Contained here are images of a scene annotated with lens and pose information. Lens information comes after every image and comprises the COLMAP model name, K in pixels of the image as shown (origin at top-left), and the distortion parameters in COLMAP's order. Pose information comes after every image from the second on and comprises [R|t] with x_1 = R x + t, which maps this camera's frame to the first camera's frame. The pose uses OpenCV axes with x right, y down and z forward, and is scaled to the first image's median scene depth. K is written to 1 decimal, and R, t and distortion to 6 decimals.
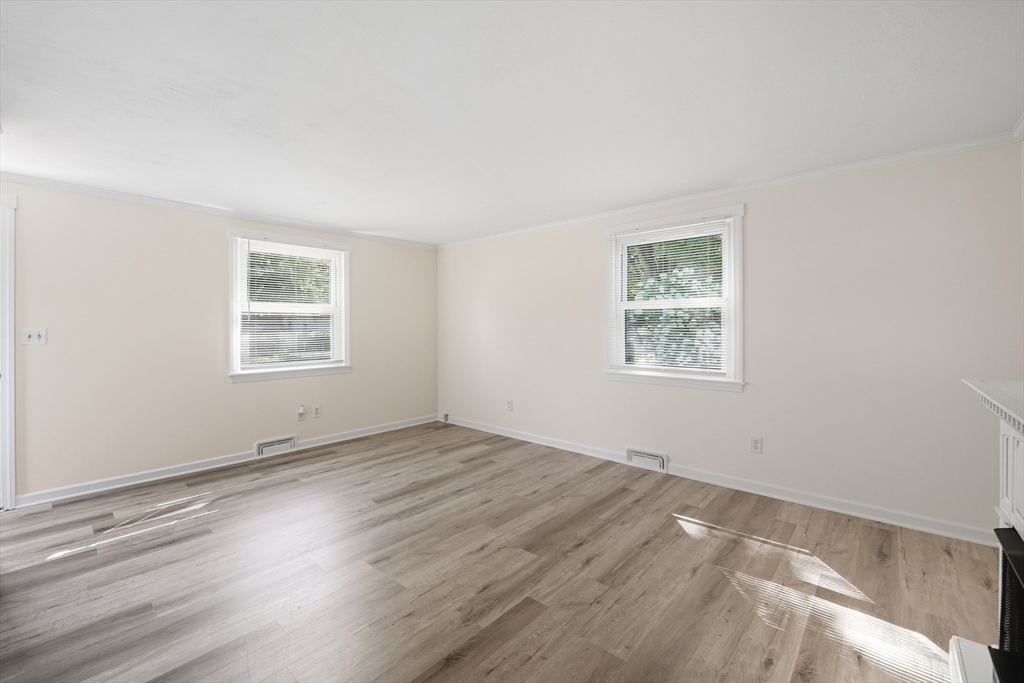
lens RADIAL K [[423.6, 0, 512.0], [0, 423.6, 336.1], [0, 0, 1]] dist [-0.009906, -0.000607]
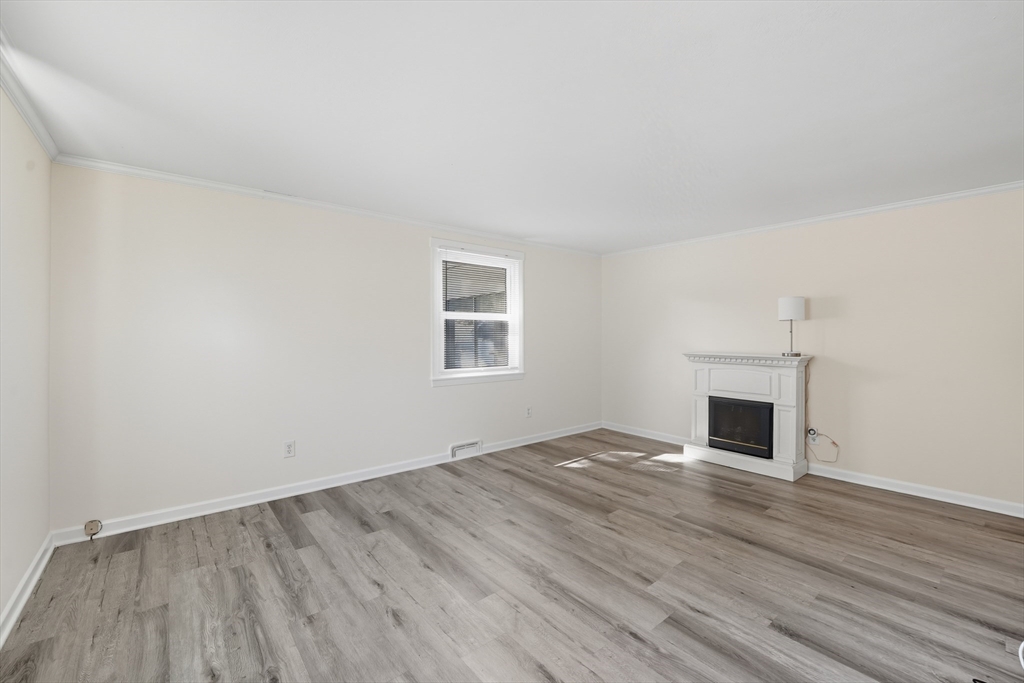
lens RADIAL K [[423.6, 0, 512.0], [0, 423.6, 336.1], [0, 0, 1]] dist [-0.009906, -0.000607]
pose [[0.155991, -0.001049, 0.987758, -1.050725], [0.022466, 0.999745, -0.002486, -0.014050], [-0.987503, 0.022579, 0.155975, 0.915436]]
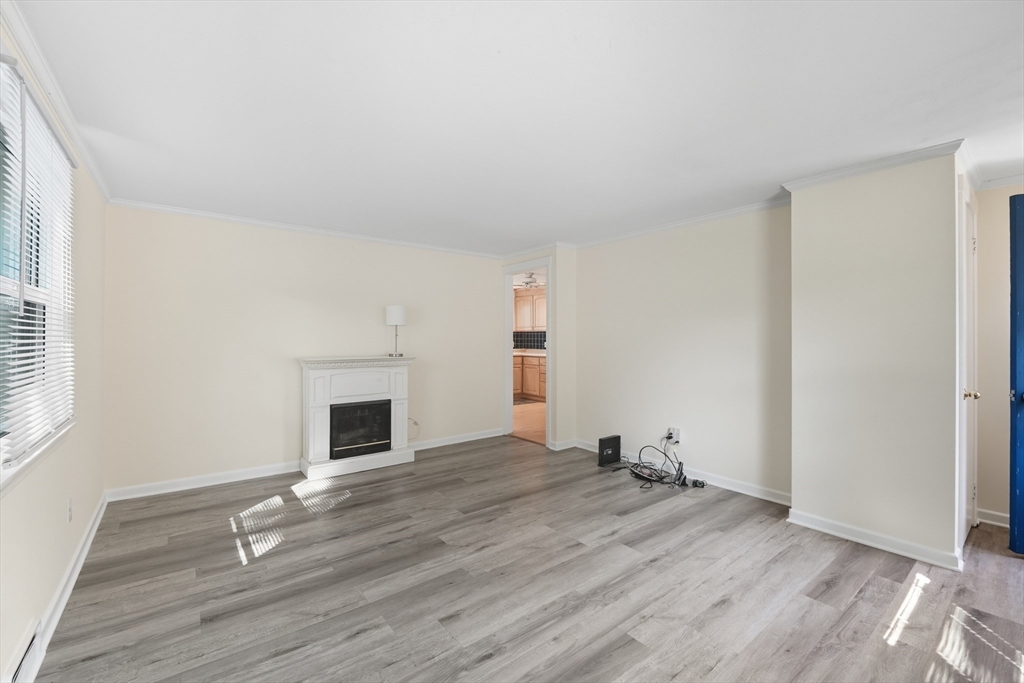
lens RADIAL K [[423.6, 0, 512.0], [0, 423.6, 336.1], [0, 0, 1]] dist [-0.009906, -0.000607]
pose [[-0.983195, 0.002595, 0.182539, -0.287218], [0.006637, 0.999746, 0.021535, -0.040680], [-0.182437, 0.022385, -0.982963, 1.717279]]
